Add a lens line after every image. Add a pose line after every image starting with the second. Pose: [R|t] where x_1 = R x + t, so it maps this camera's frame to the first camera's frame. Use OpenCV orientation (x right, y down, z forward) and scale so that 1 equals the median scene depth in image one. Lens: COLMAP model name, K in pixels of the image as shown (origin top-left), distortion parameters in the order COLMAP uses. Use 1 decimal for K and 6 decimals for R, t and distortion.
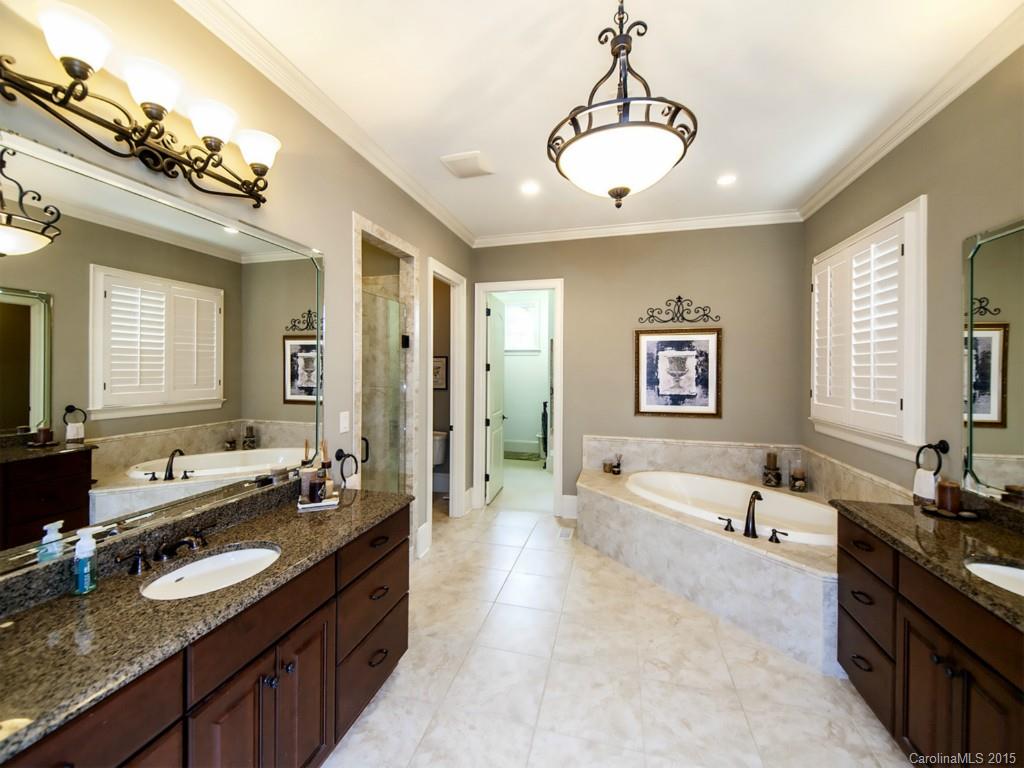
lens RADIAL K [[424.4, 0, 511.6], [0, 424.4, 375.6], [0, 0, 1]] dist [0.002693, -0.000765]
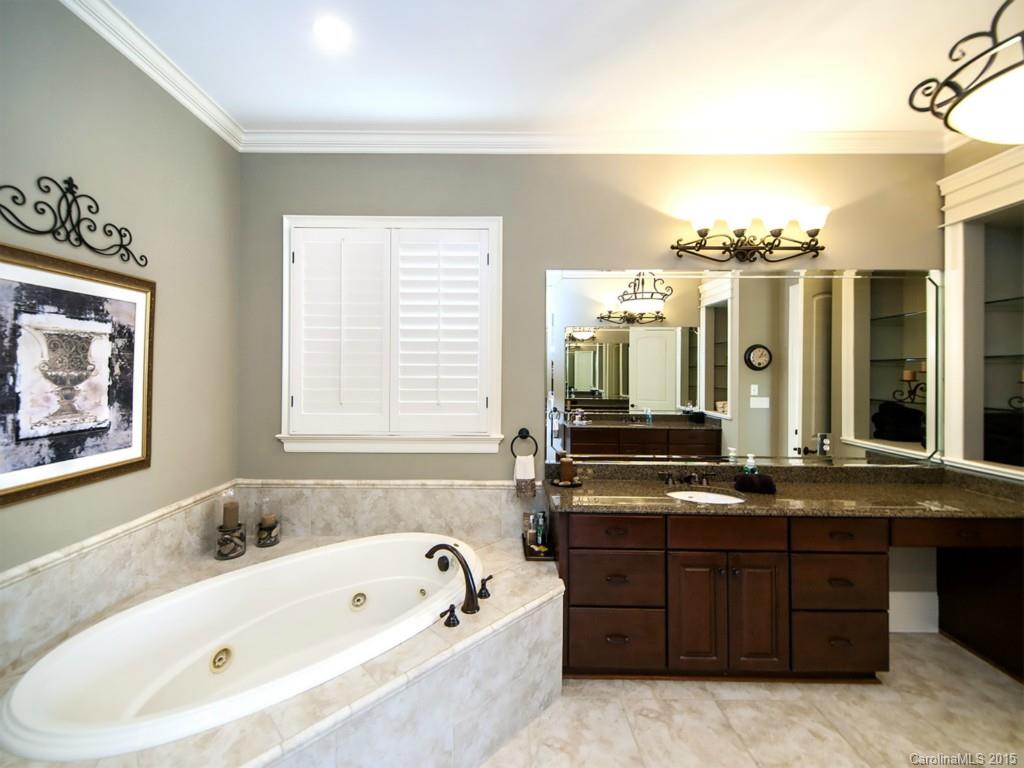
lens RADIAL K [[424.4, 0, 500.4], [0, 424.4, 371.1], [0, 0, 1]] dist [0.002693, -0.000765]
pose [[-0.232497, -0.005149, 0.972583, -0.077223], [0.004276, 0.999971, 0.006316, -0.011051], [-0.972588, 0.005627, -0.232468, 0.713448]]
